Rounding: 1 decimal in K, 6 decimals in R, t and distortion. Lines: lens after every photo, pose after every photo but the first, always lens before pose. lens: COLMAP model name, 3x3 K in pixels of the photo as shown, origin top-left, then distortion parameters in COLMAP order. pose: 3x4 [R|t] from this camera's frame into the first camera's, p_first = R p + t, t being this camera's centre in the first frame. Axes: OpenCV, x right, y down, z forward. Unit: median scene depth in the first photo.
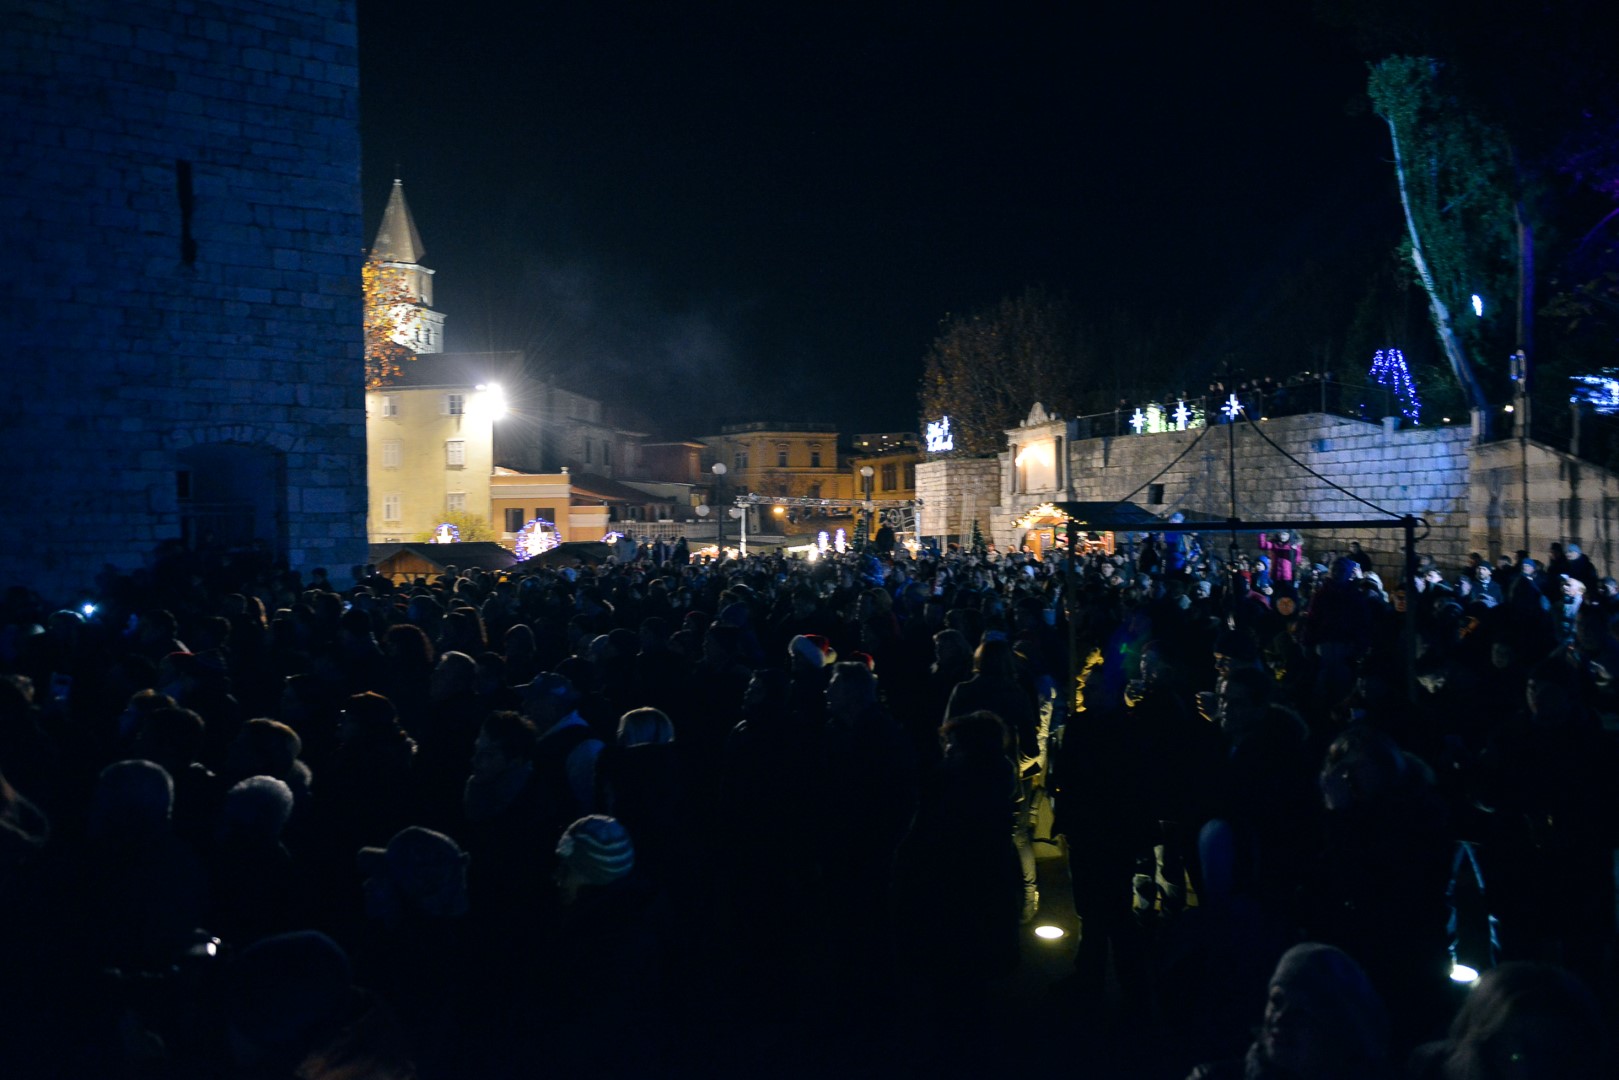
lens RADIAL K [[1088.0, 0, 807.5], [0, 1088.0, 537.5], [0, 0, 1]] dist [-0.009713, -0.002957]
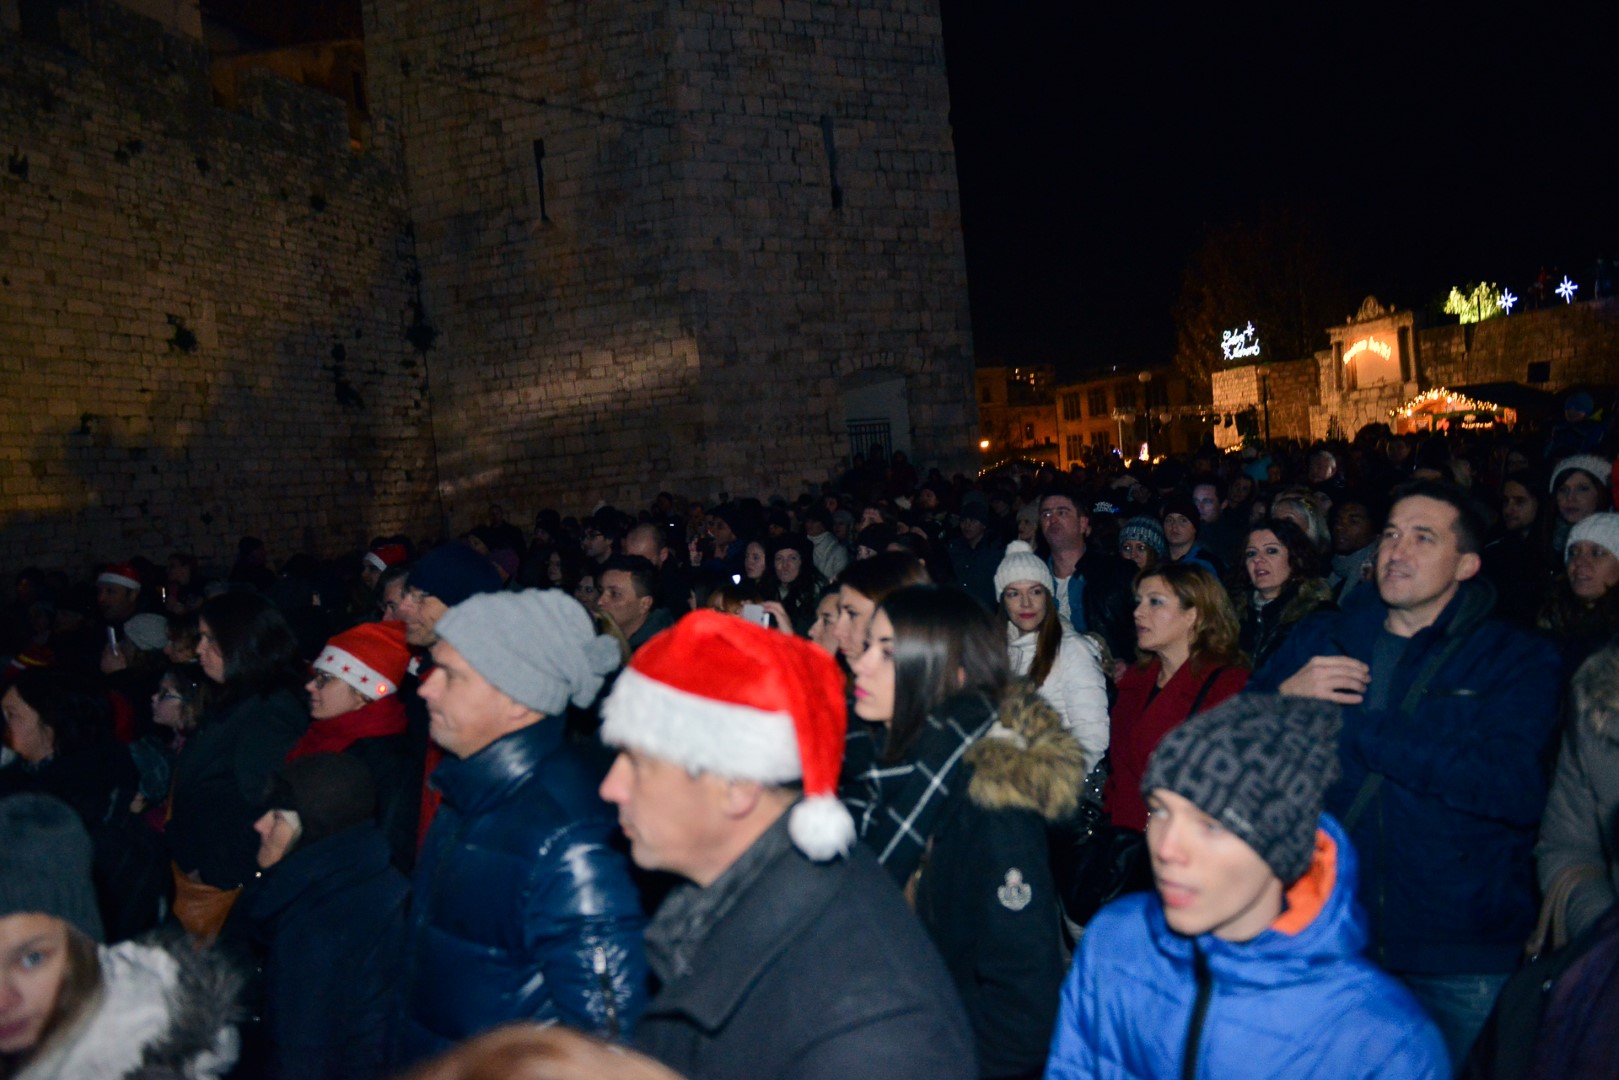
lens RADIAL K [[1088.0, 0, 813.0], [0, 1088.0, 537.0], [0, 0, 1]] dist [-0.009713, -0.002957]
pose [[0.992015, -0.073112, -0.102767, -0.486510], [0.077803, 0.996067, 0.042398, 0.033651], [0.099263, -0.050055, 0.993801, -0.130868]]
